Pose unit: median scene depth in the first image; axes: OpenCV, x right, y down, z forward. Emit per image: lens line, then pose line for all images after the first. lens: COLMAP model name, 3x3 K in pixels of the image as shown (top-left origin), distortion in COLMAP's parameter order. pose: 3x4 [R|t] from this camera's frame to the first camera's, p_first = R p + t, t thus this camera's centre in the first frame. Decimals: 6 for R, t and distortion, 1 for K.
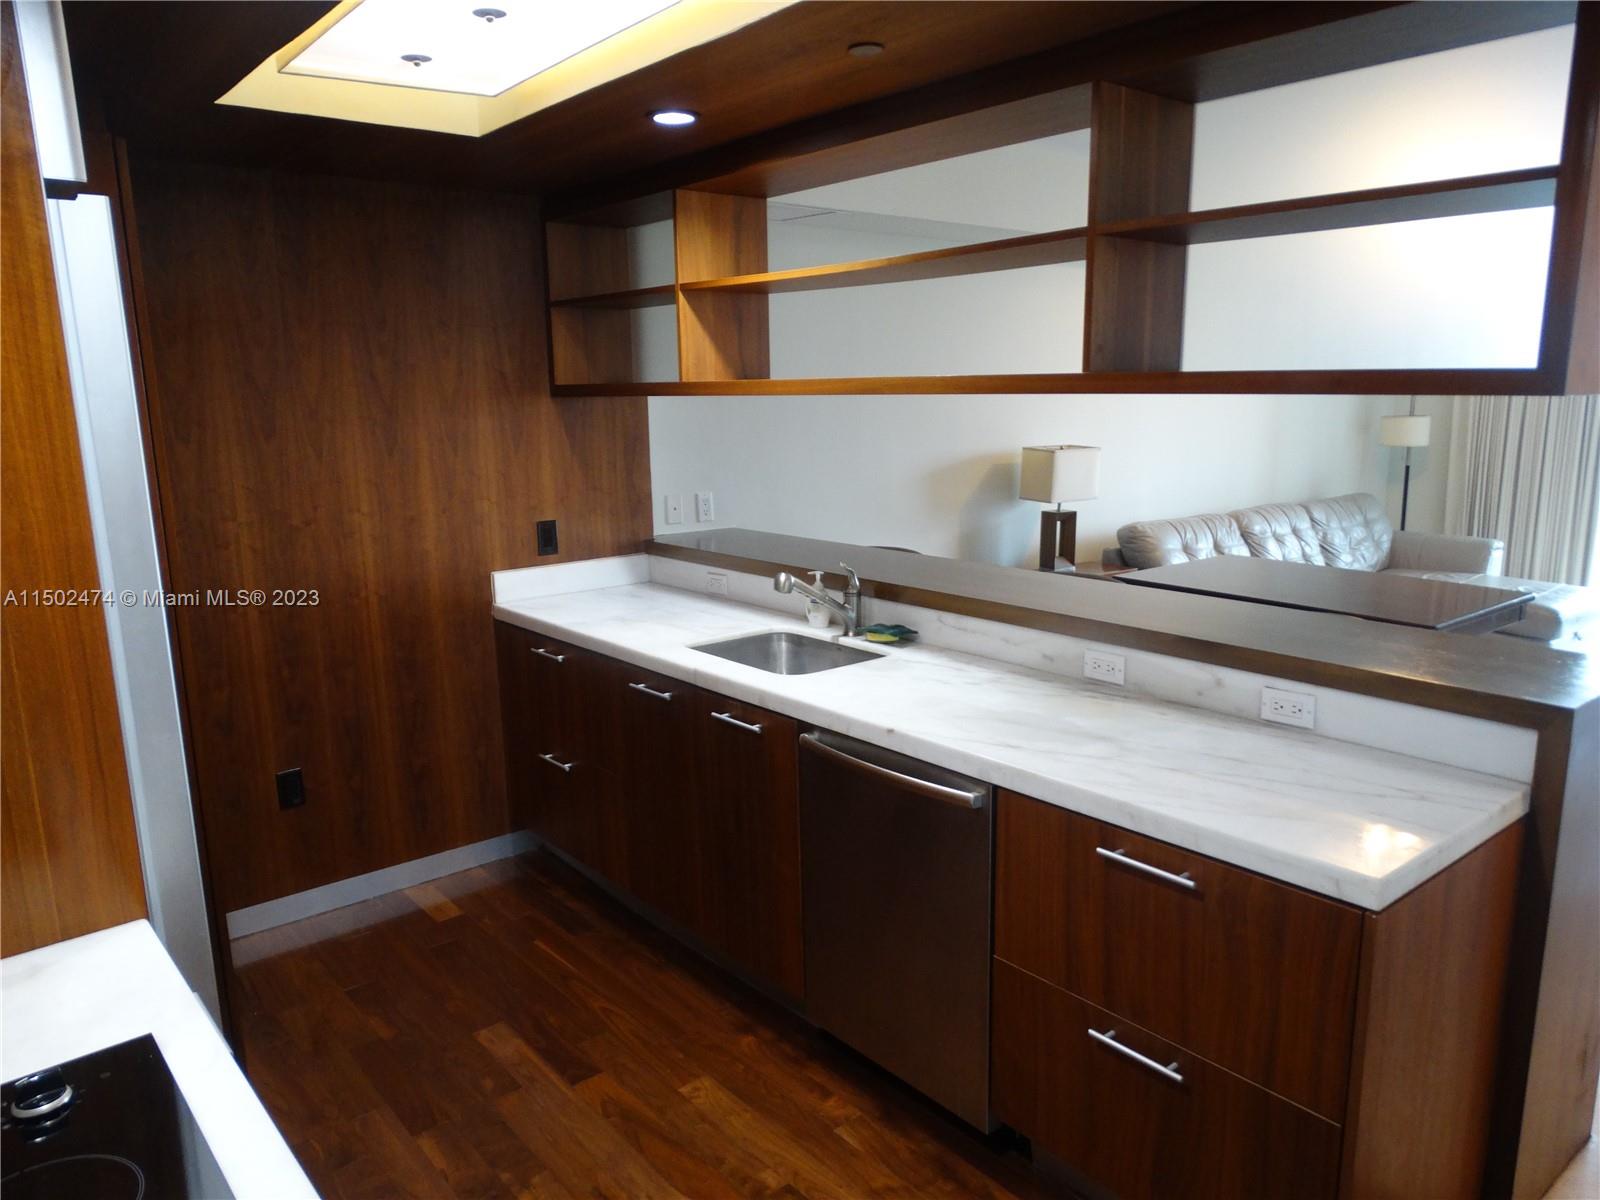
lens RADIAL K [[1125.9, 0, 800.0], [0, 1125.9, 602.6], [0, 0, 1]] dist [0.006053, 0.001744]
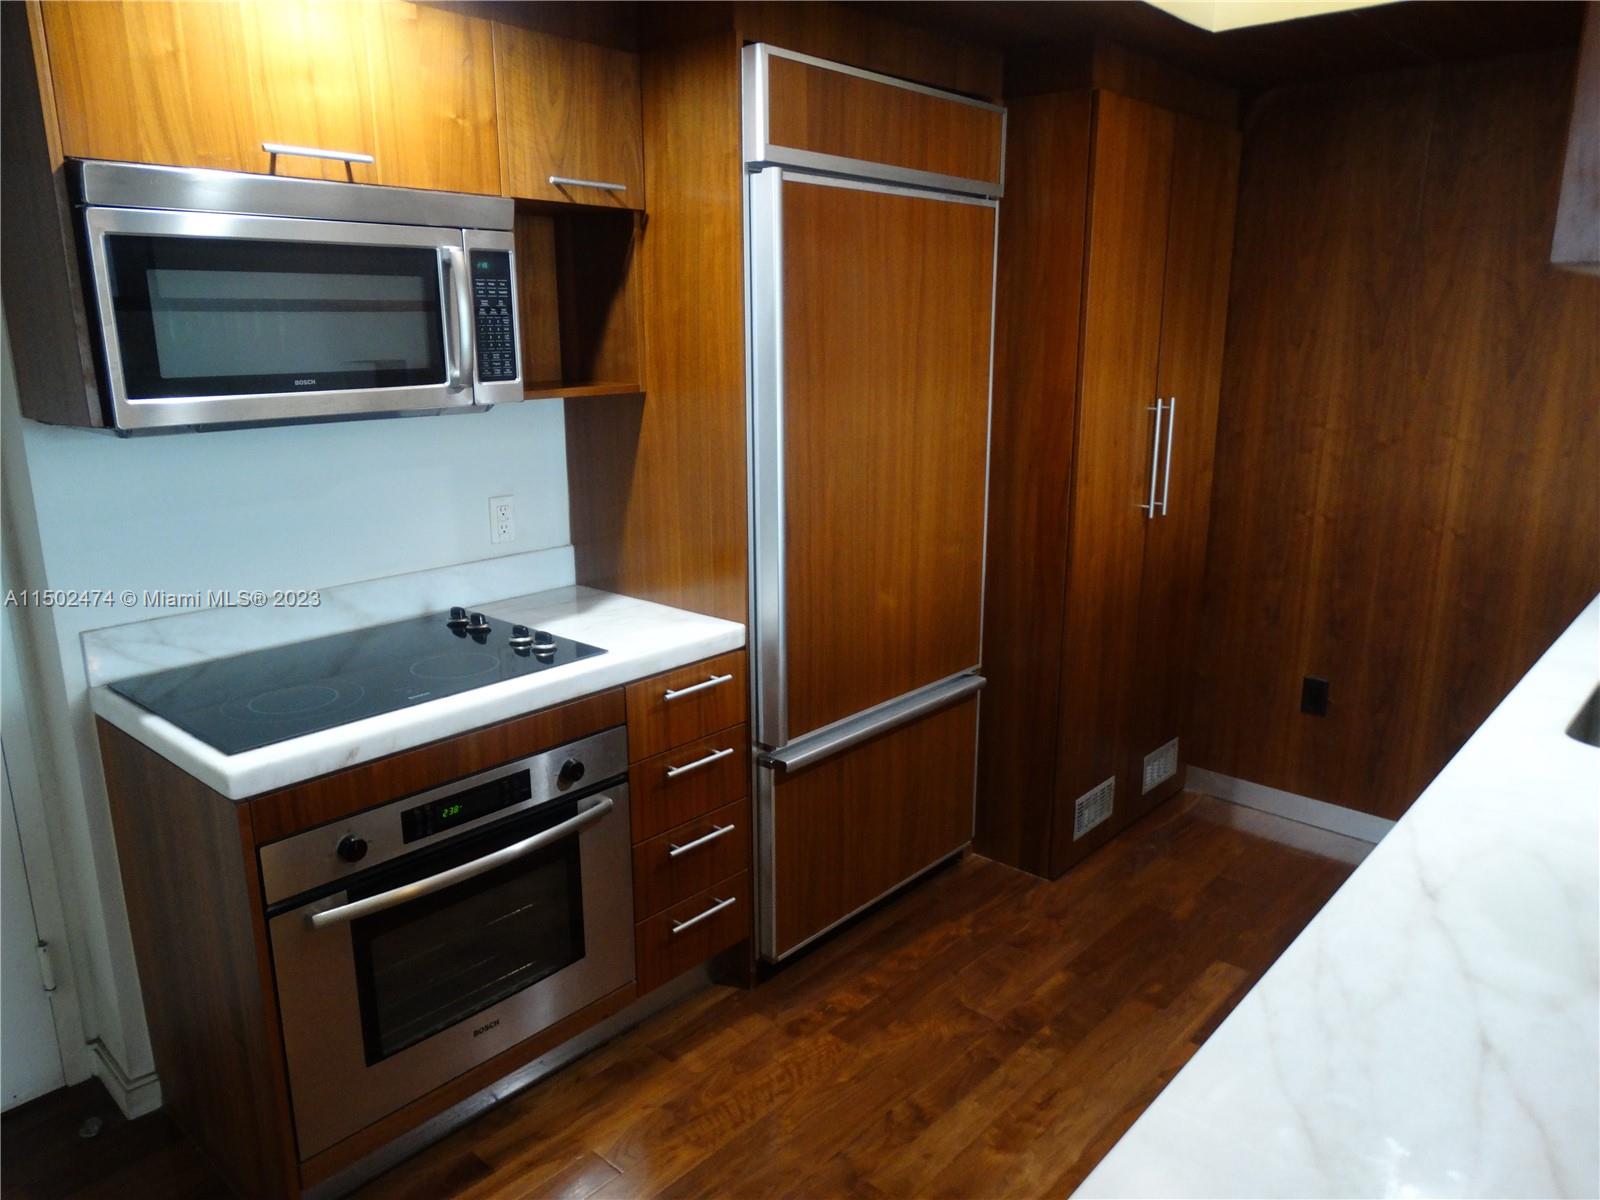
lens RADIAL K [[1125.9, 0, 801.4], [0, 1125.9, 599.1], [0, 0, 1]] dist [0.006053, 0.001744]
pose [[0.145459, 0.271003, -0.951525, 0.442492], [-0.198629, 0.950171, 0.240253, -0.073240], [0.969220, 0.154054, 0.192040, 0.349925]]
